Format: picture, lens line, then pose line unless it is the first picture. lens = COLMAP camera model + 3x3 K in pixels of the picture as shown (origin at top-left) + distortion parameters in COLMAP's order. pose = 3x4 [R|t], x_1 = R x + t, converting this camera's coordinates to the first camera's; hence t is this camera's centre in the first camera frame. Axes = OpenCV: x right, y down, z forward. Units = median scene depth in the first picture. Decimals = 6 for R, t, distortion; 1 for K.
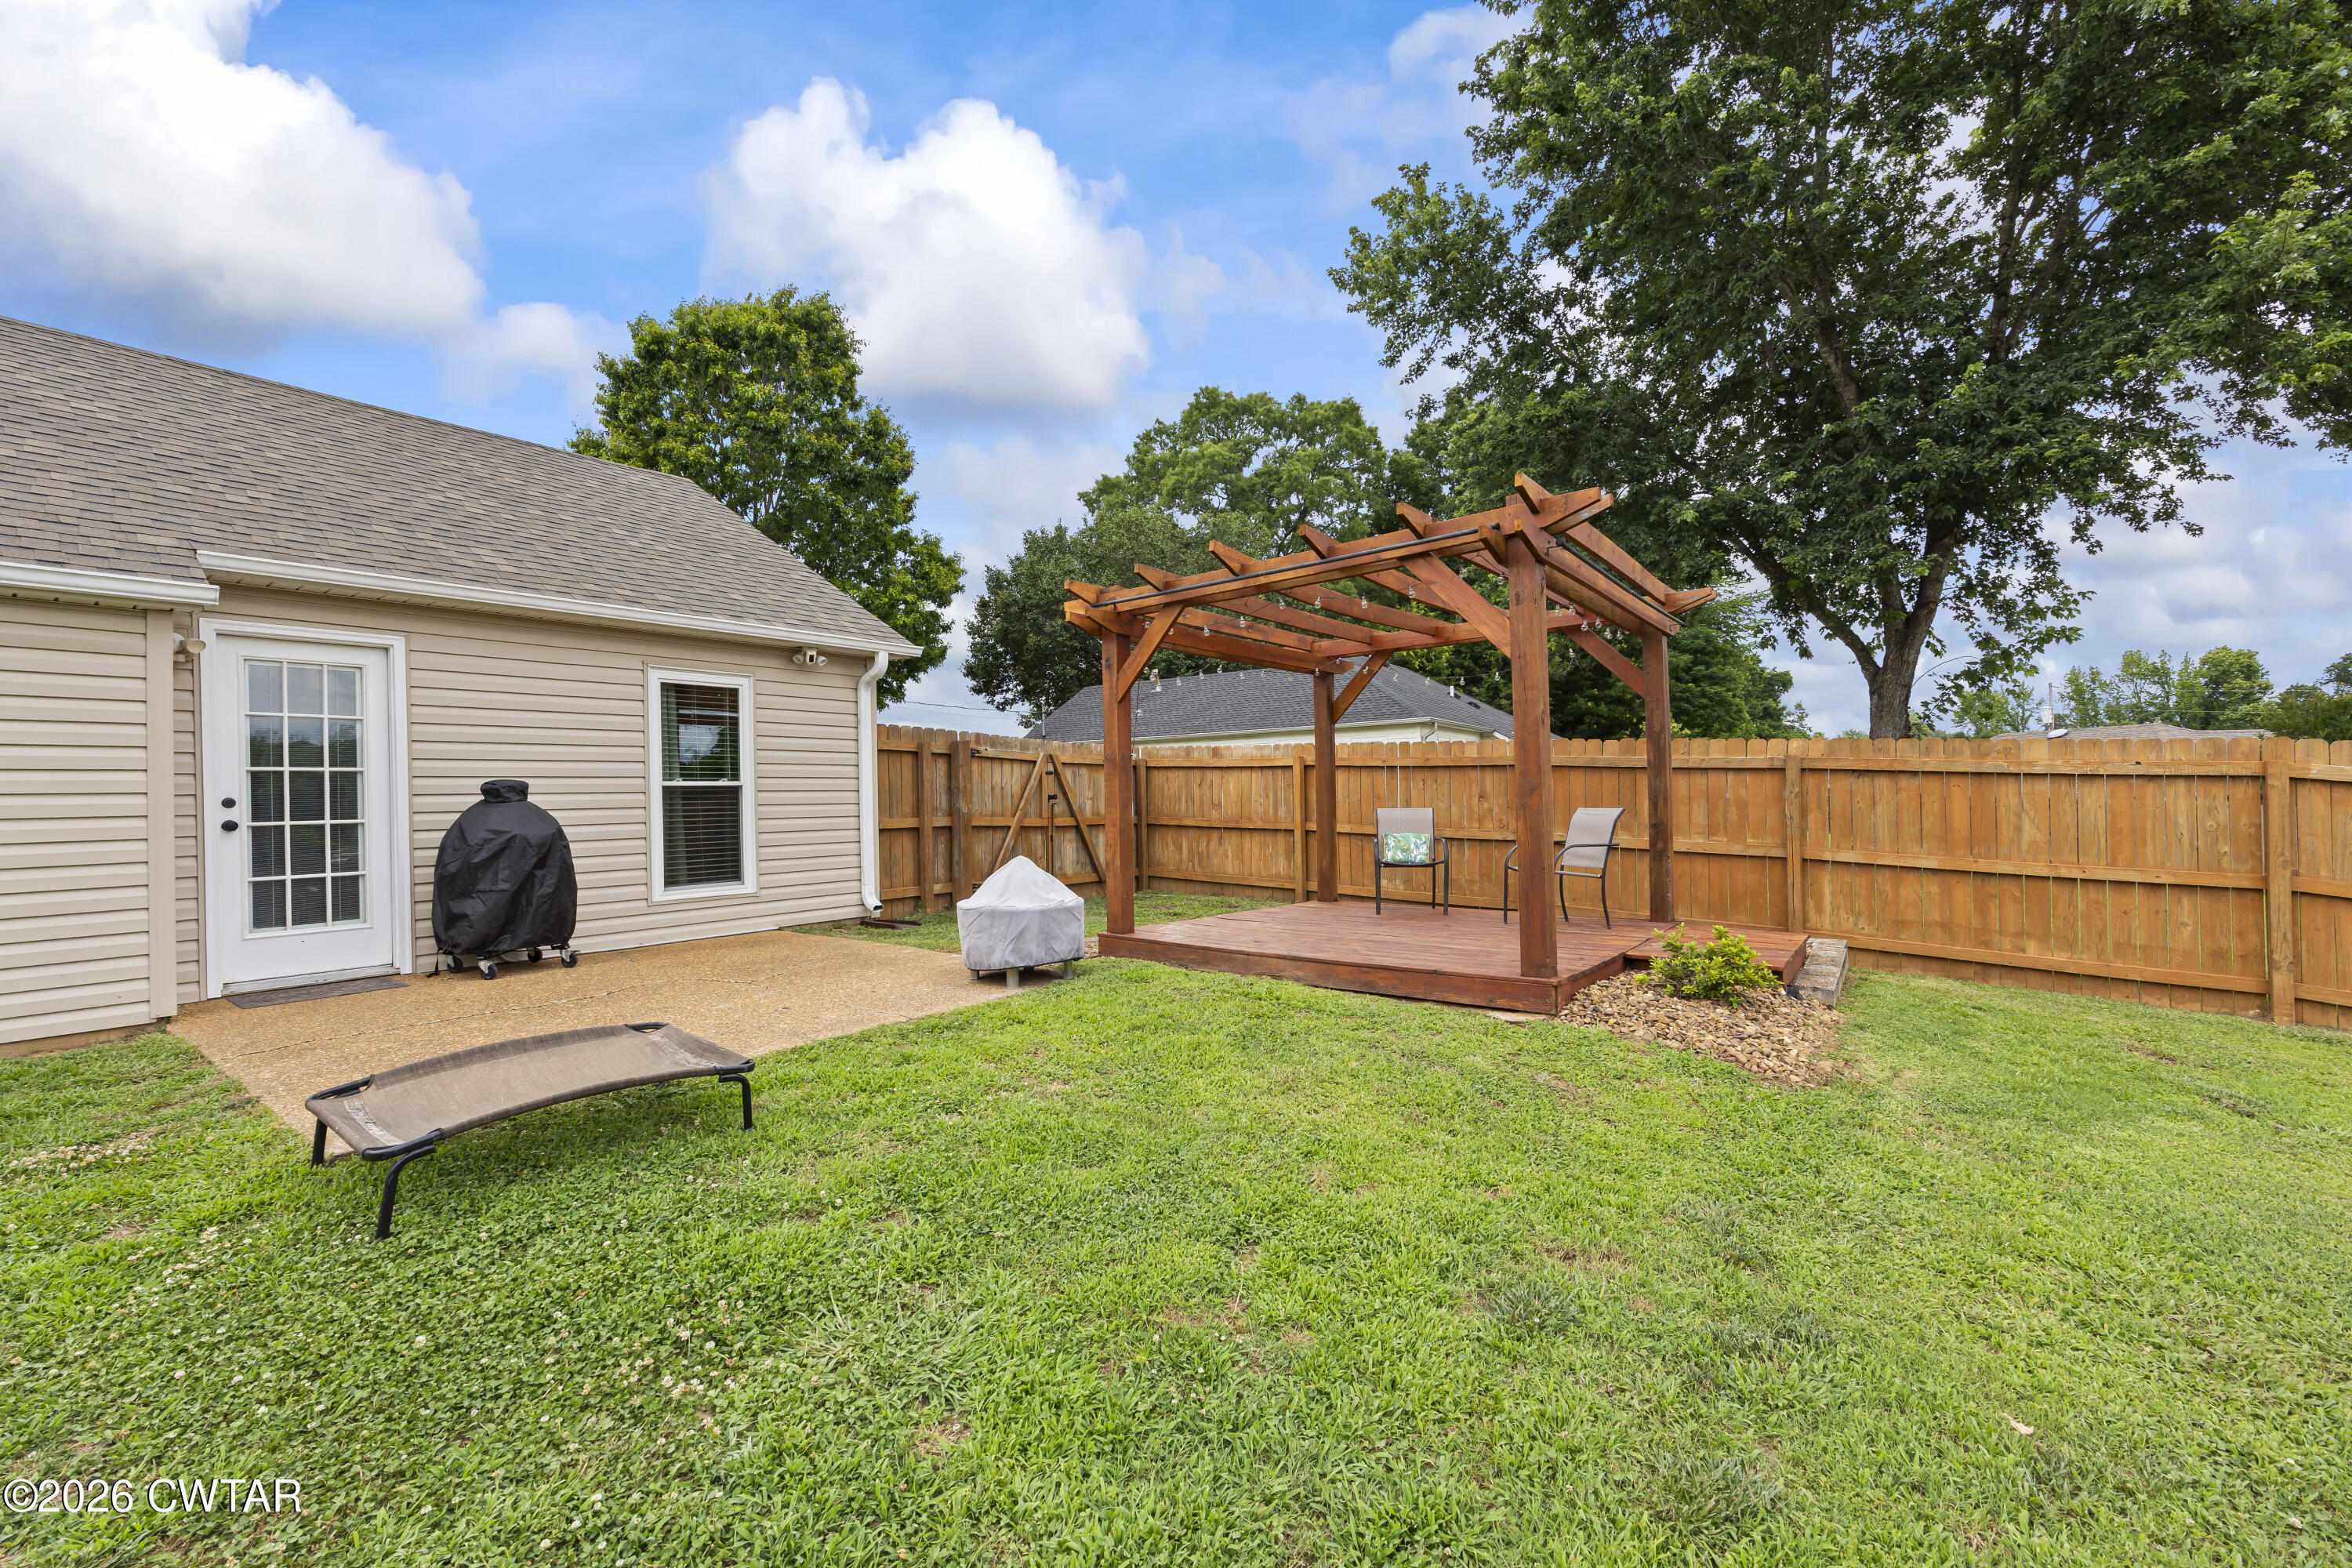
lens RADIAL K [[955.7, 0, 1157.0], [0, 955.7, 782.3], [0, 0, 1]] dist [-0.002071, 0.000262]
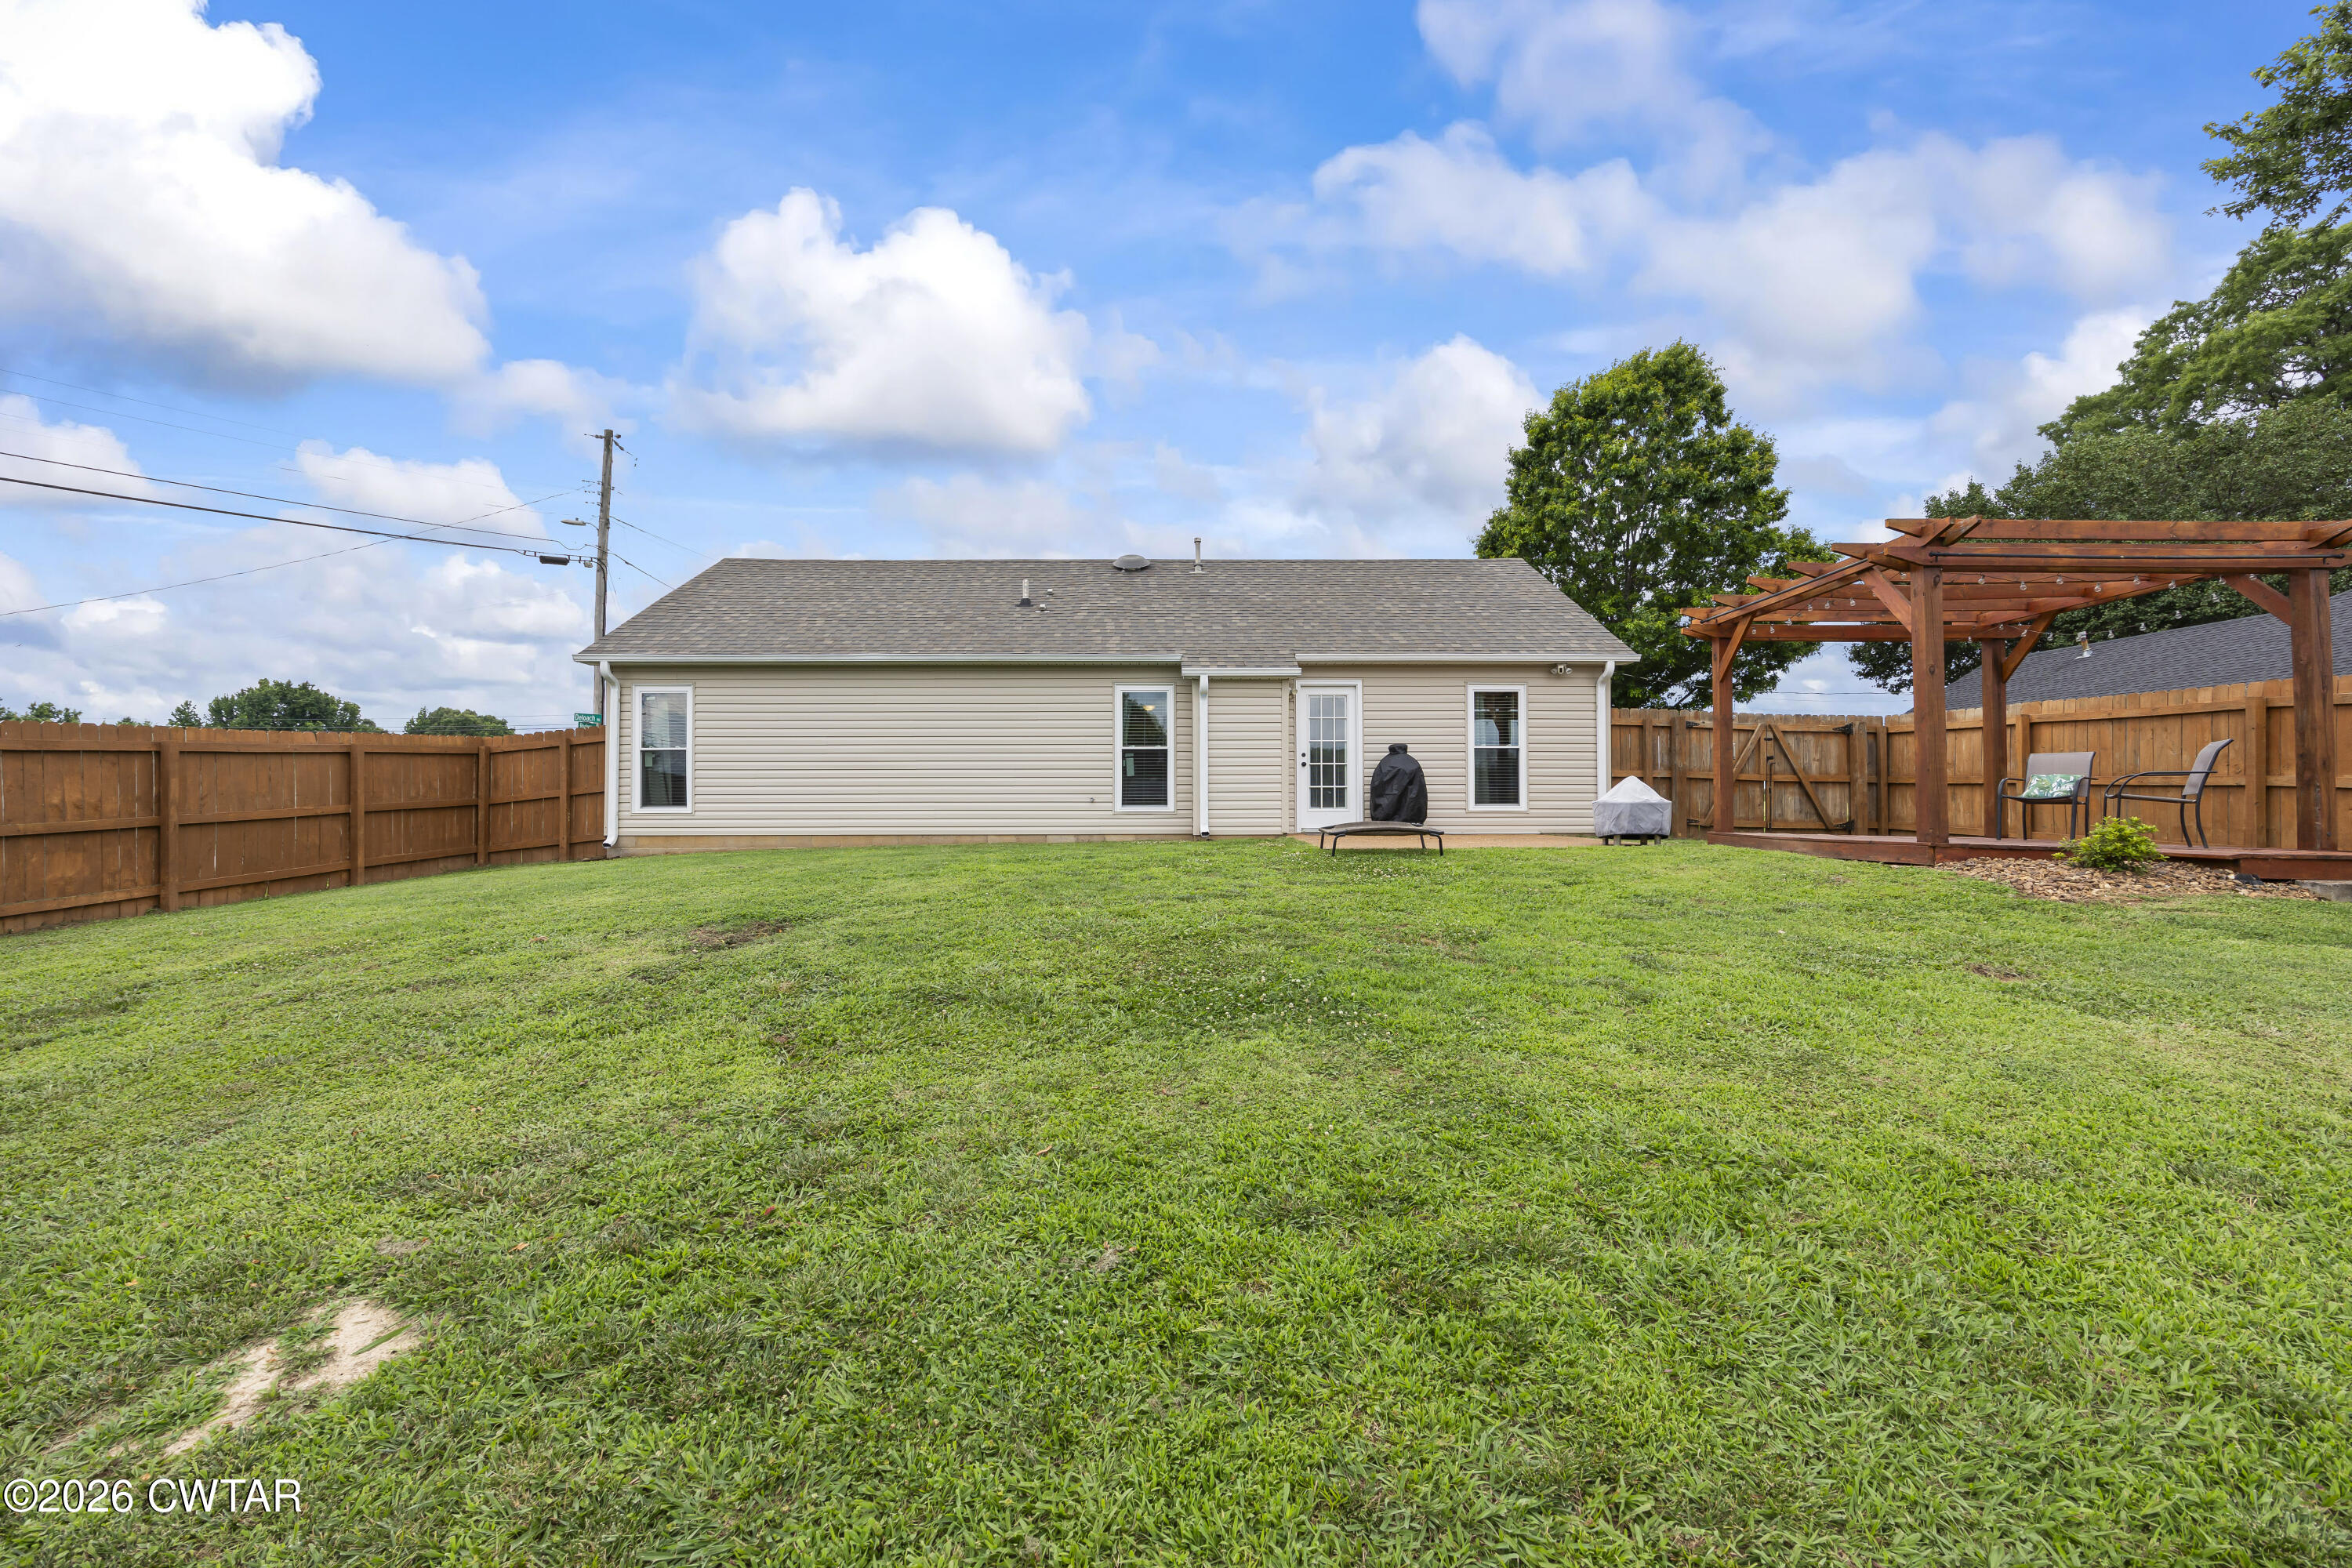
lens RADIAL K [[955.7, 0, 1178.9], [0, 955.7, 781.4], [0, 0, 1]] dist [-0.002071, 0.000262]
pose [[0.619381, -0.003989, -0.785080, 0.186802], [-0.002282, 0.999974, -0.006881, 0.026480], [0.785087, 0.006054, 0.619356, -0.190542]]
